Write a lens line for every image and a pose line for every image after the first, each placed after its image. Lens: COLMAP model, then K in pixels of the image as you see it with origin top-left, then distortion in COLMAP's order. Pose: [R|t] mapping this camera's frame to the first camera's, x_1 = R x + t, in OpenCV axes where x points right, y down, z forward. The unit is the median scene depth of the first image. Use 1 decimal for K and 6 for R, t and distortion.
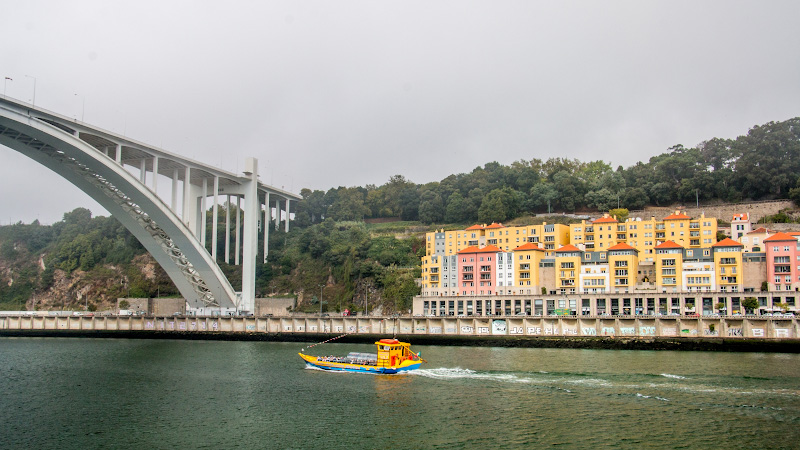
lens RADIAL K [[810.8, 0, 398.4], [0, 810.8, 232.6], [0, 0, 1]] dist [-0.048994, 0.000000]
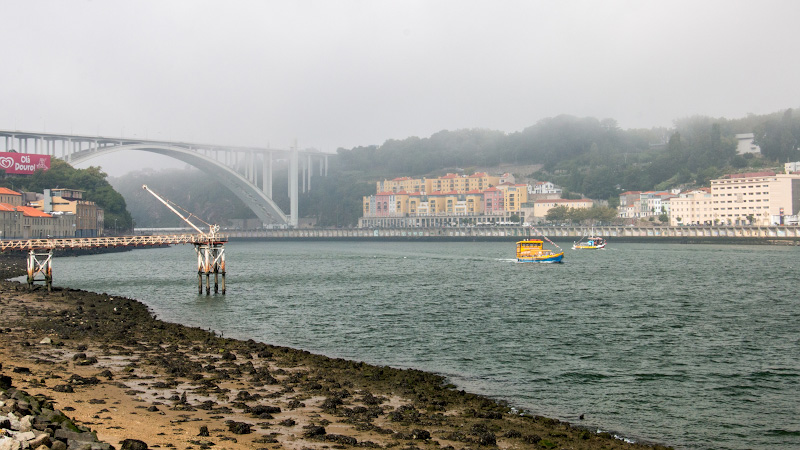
lens RADIAL K [[1295.7, 0, 398.4], [0, 1295.7, 223.9], [0, 0, 1]] dist [0.122876, 0.000000]
pose [[0.955442, -0.015095, -0.294791, 0.952631], [0.046512, 0.993914, 0.099853, -0.197172], [0.291490, -0.109115, 0.950330, -1.795934]]
